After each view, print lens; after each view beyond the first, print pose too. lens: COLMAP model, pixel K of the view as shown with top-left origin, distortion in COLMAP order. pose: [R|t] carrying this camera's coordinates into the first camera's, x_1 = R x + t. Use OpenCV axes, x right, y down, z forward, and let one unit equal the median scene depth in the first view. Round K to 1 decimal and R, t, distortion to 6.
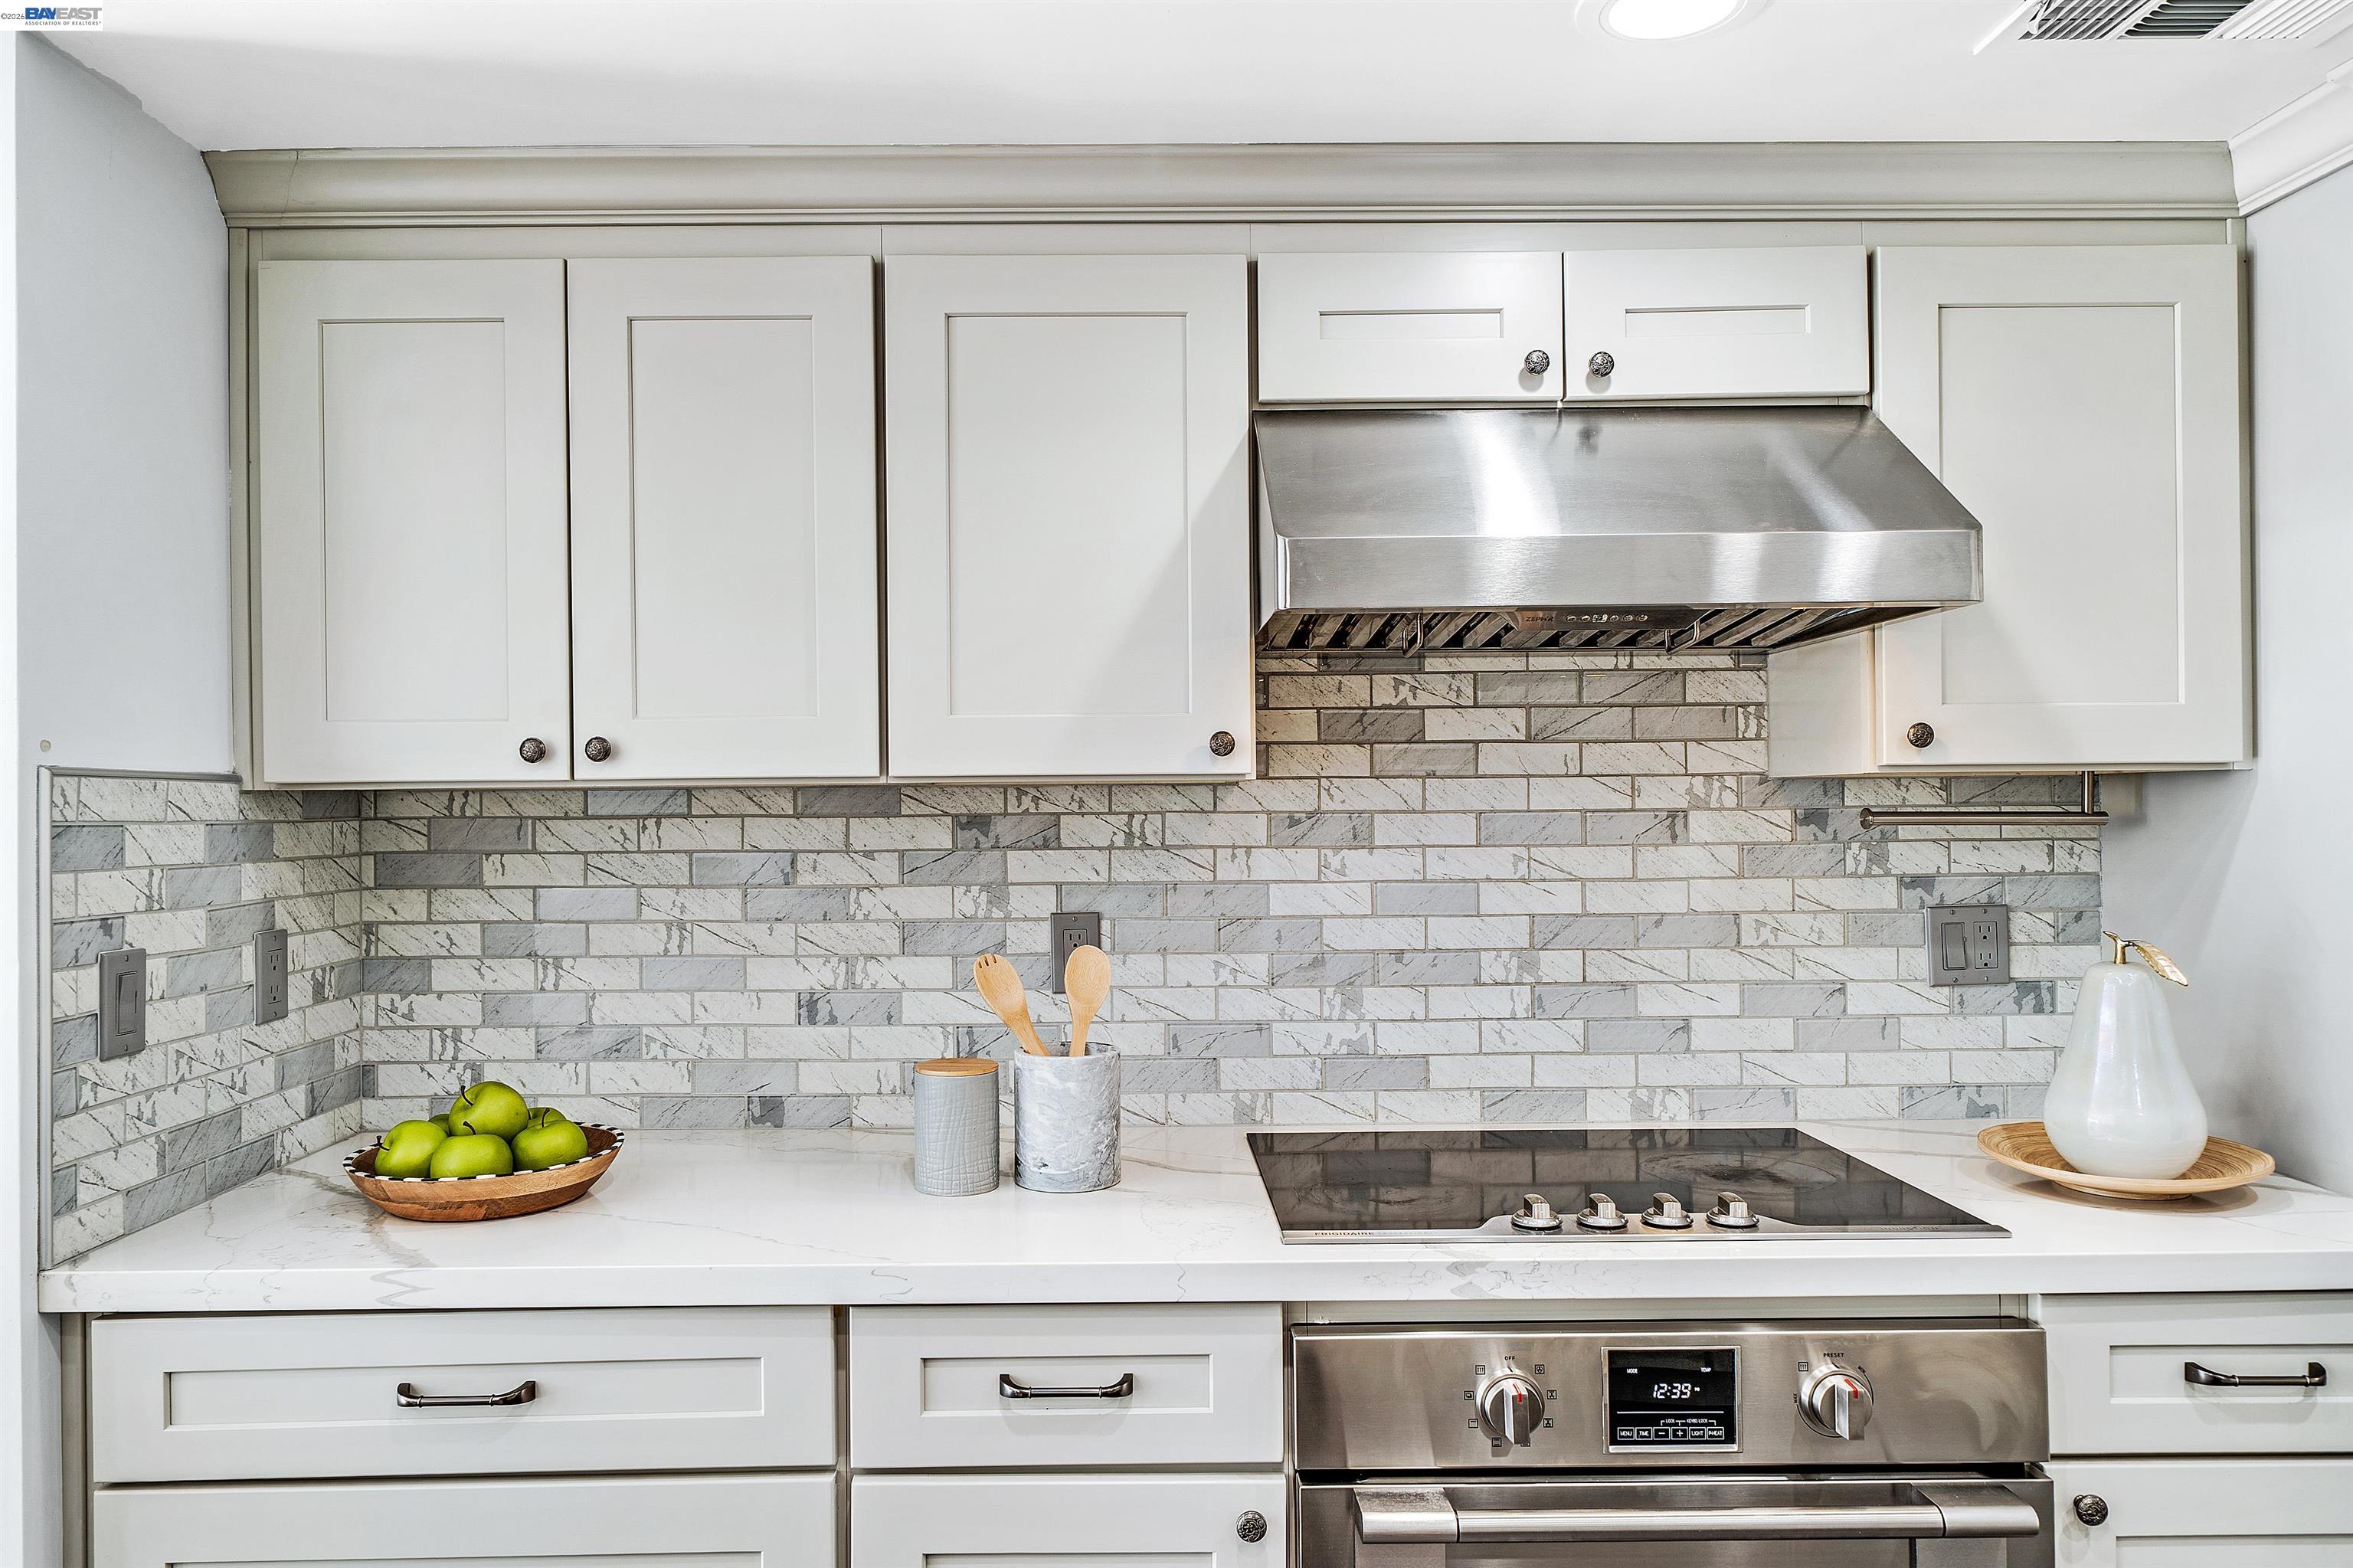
lens RADIAL K [[1546.5, 0, 1171.1], [0, 1546.5, 792.5], [0, 0, 1]] dist [0.003235, 0.002334]
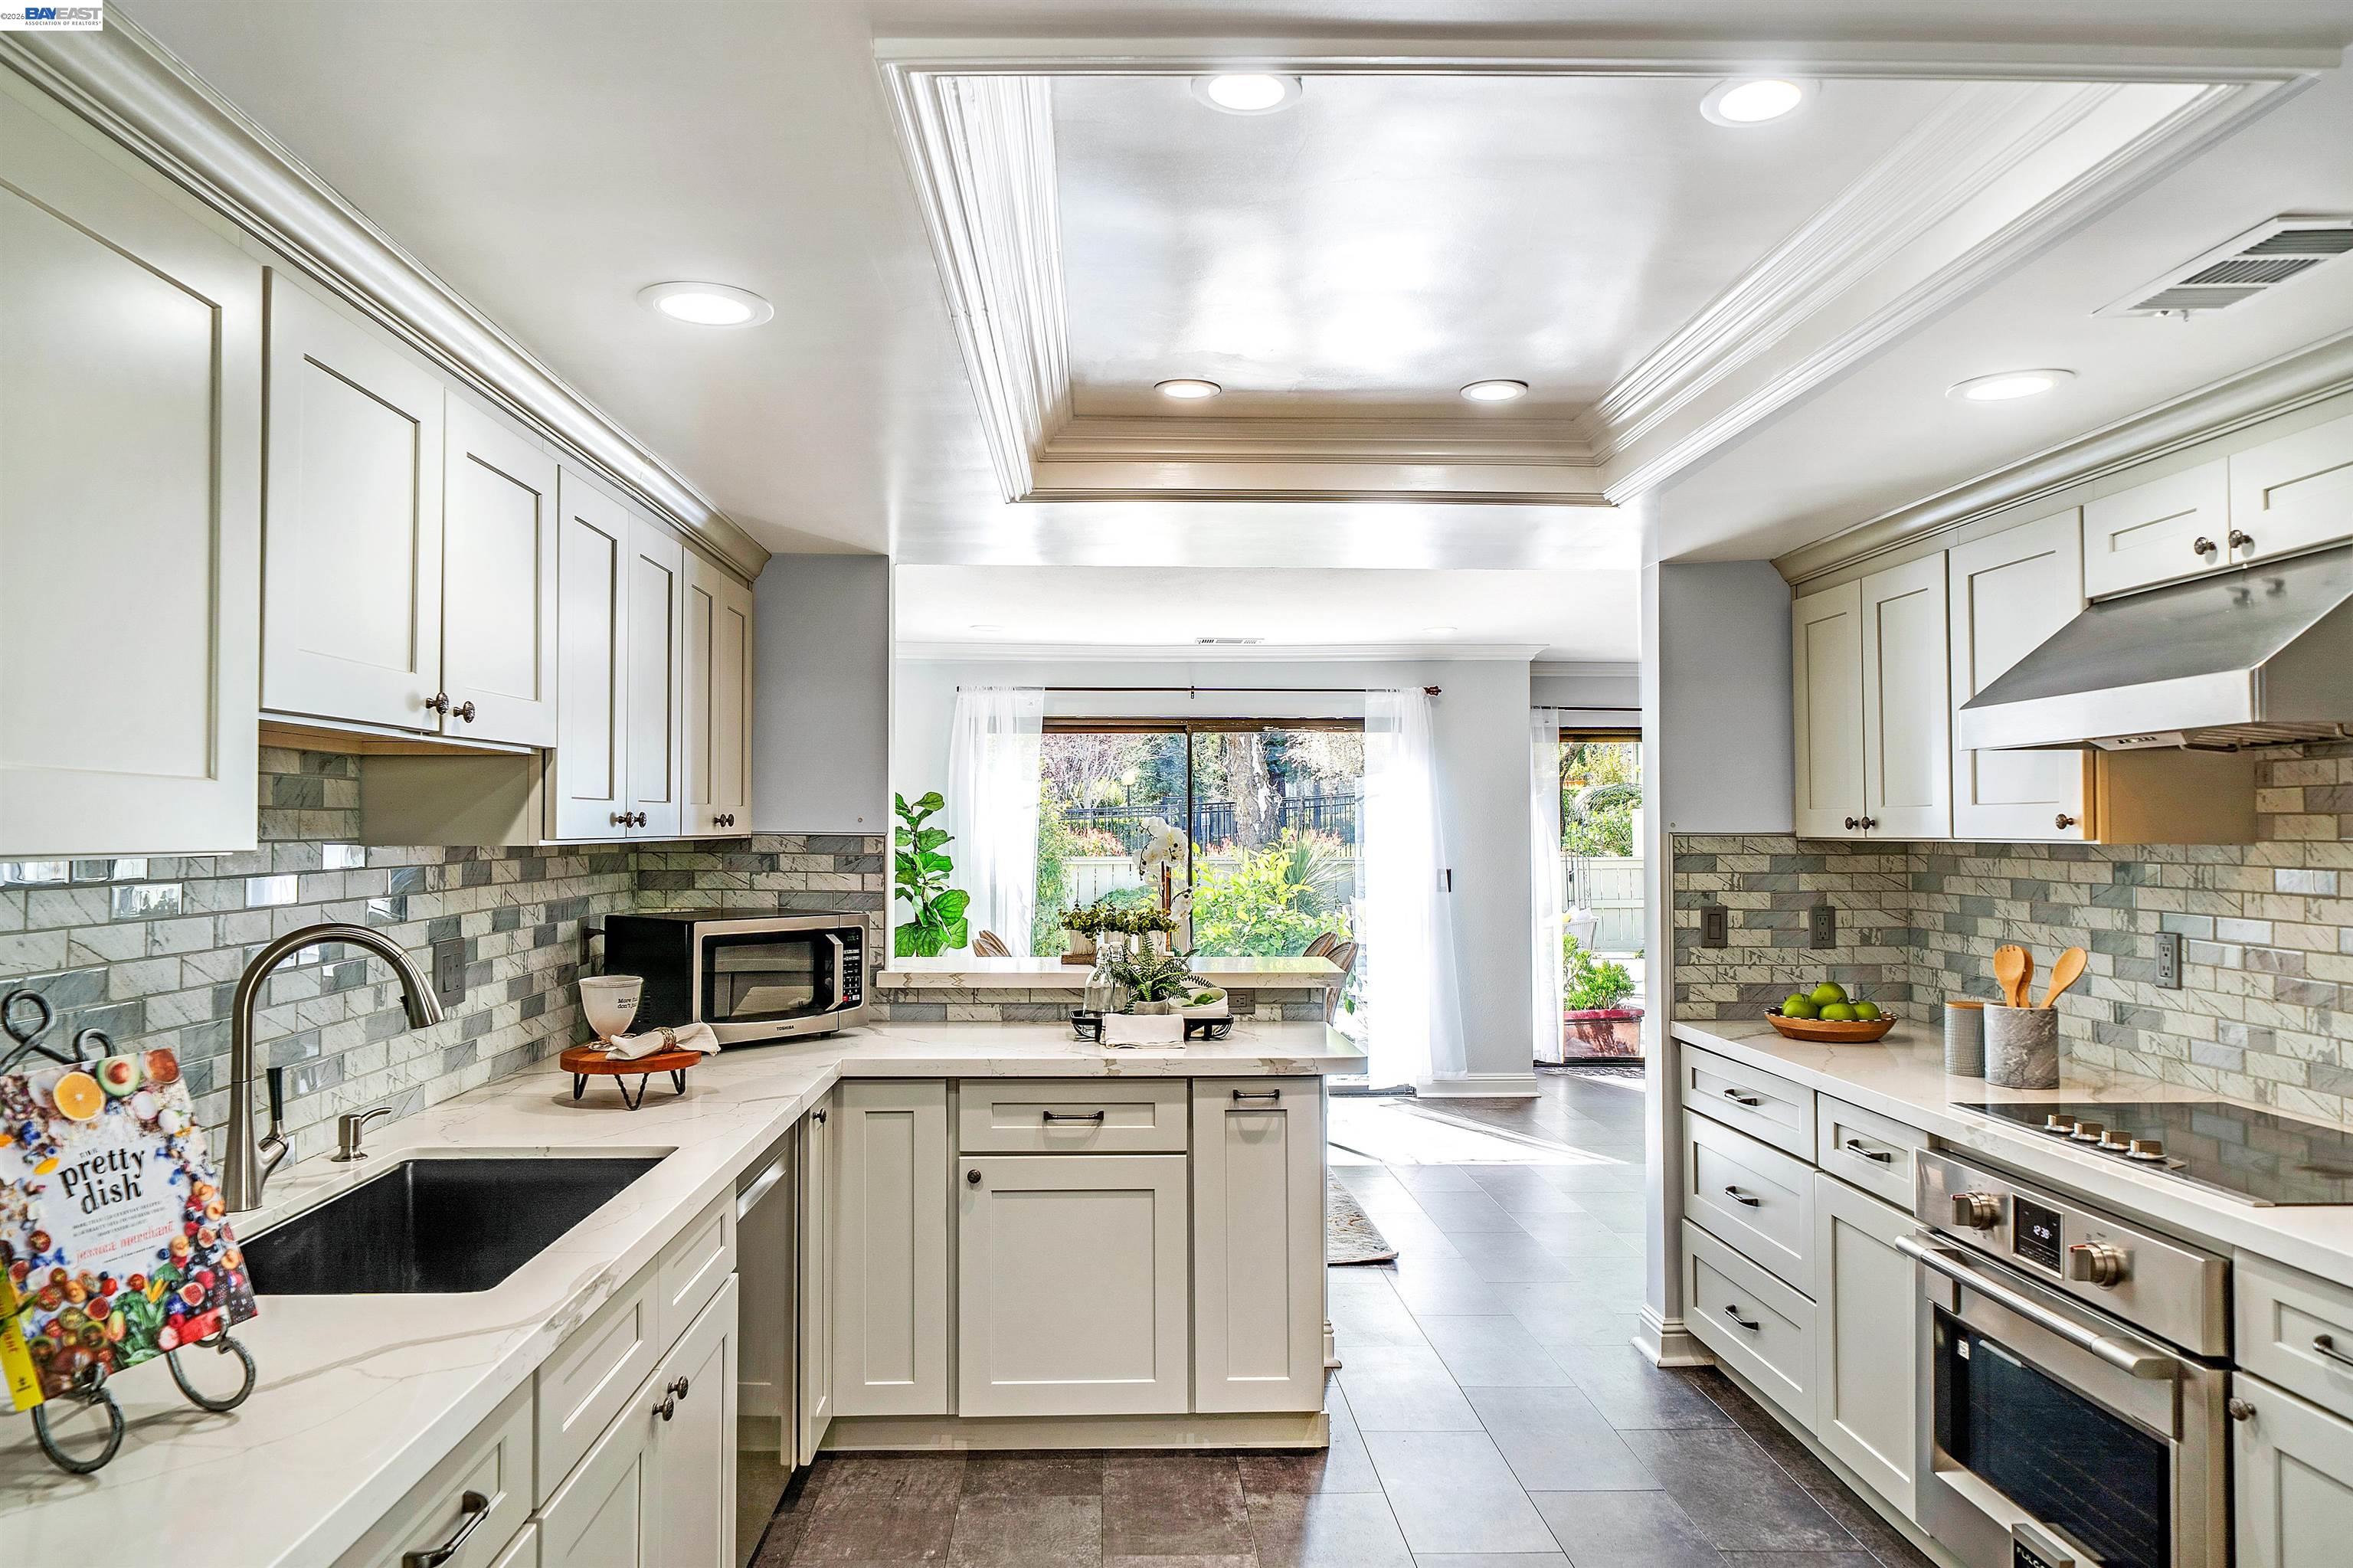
lens RADIAL K [[1546.5, 0, 1170.1], [0, 1546.5, 790.2], [0, 0, 1]] dist [0.003235, 0.002334]
pose [[0.034617, -0.015863, -0.999275, 1.343306], [0.008146, 0.999845, -0.015590, -0.039200], [0.999367, -0.007601, 0.034741, 0.027967]]
